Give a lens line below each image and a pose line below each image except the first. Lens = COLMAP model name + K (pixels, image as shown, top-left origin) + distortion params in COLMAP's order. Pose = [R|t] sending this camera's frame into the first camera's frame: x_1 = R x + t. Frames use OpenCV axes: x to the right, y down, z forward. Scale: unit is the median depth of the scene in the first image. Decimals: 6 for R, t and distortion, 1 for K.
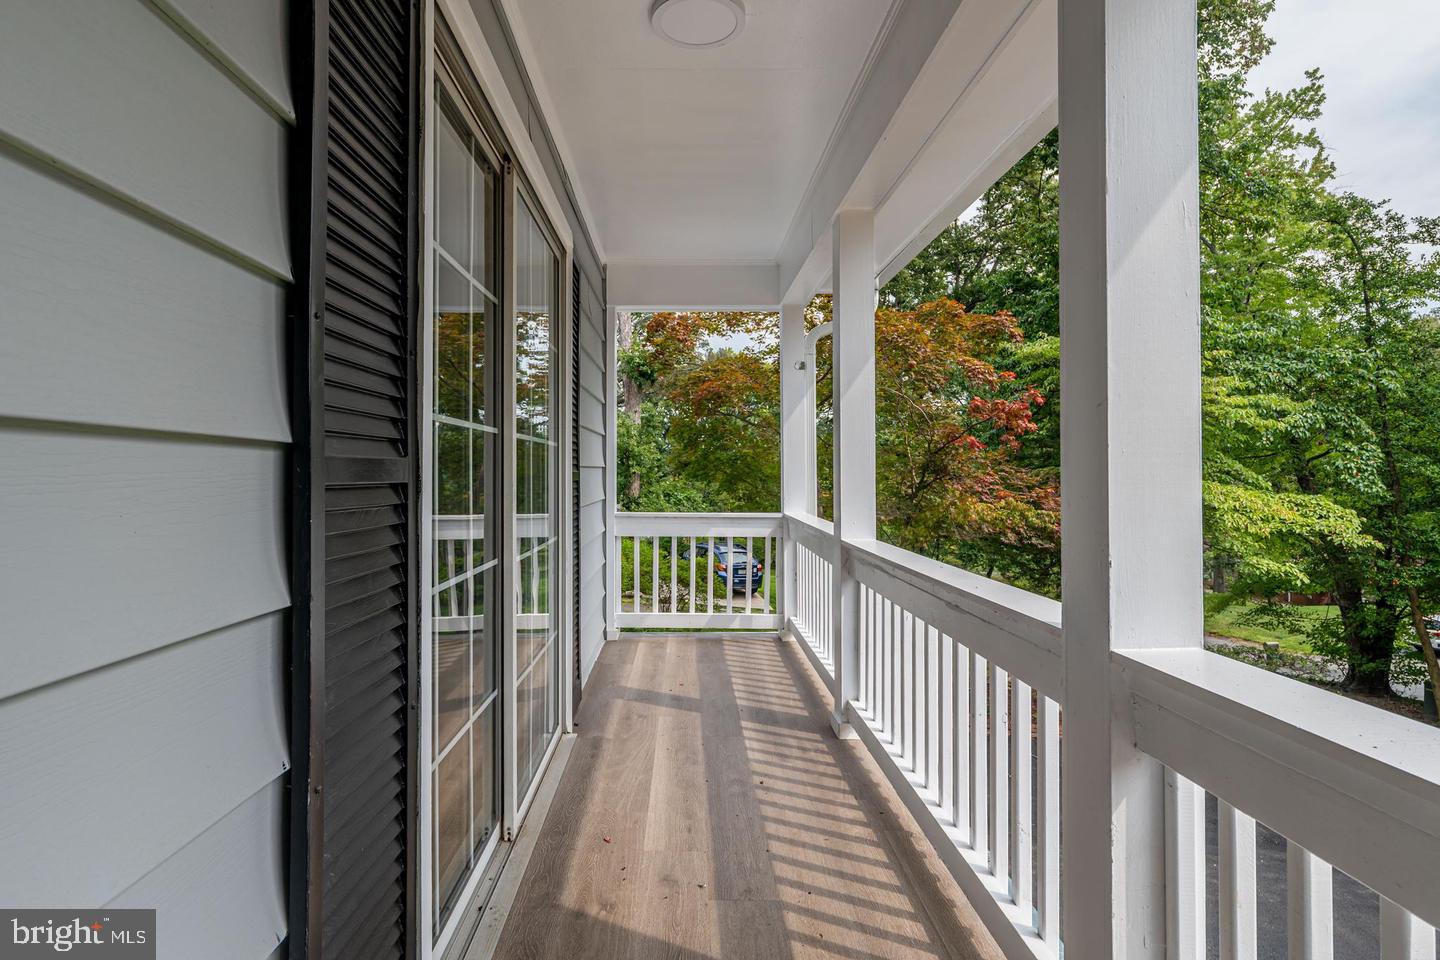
lens RADIAL K [[786.7, 0, 720.0], [0, 786.7, 480.0], [0, 0, 1]] dist [-0.000436, -0.000130]
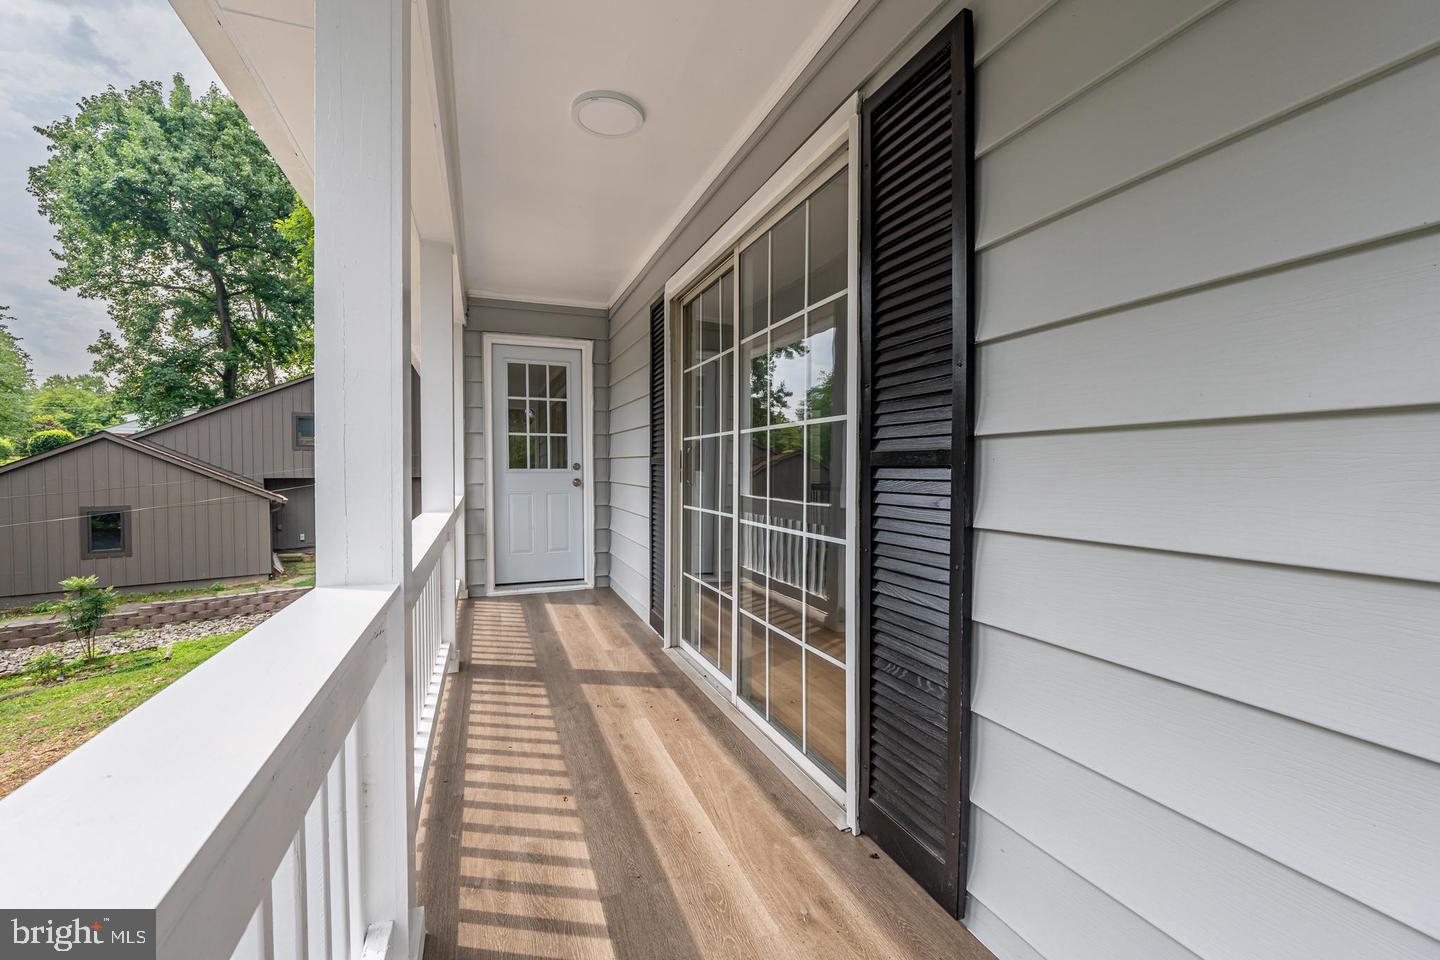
lens RADIAL K [[606.0, 0, 720.0], [0, 606.0, 480.0], [0, 0, 1]] dist [0.000243, 0.000000]
pose [[-0.948586, 0.003449, -0.316501, 0.108224], [-0.006415, 0.999526, 0.030117, -0.004008], [0.316454, 0.030599, -0.948114, 1.783127]]
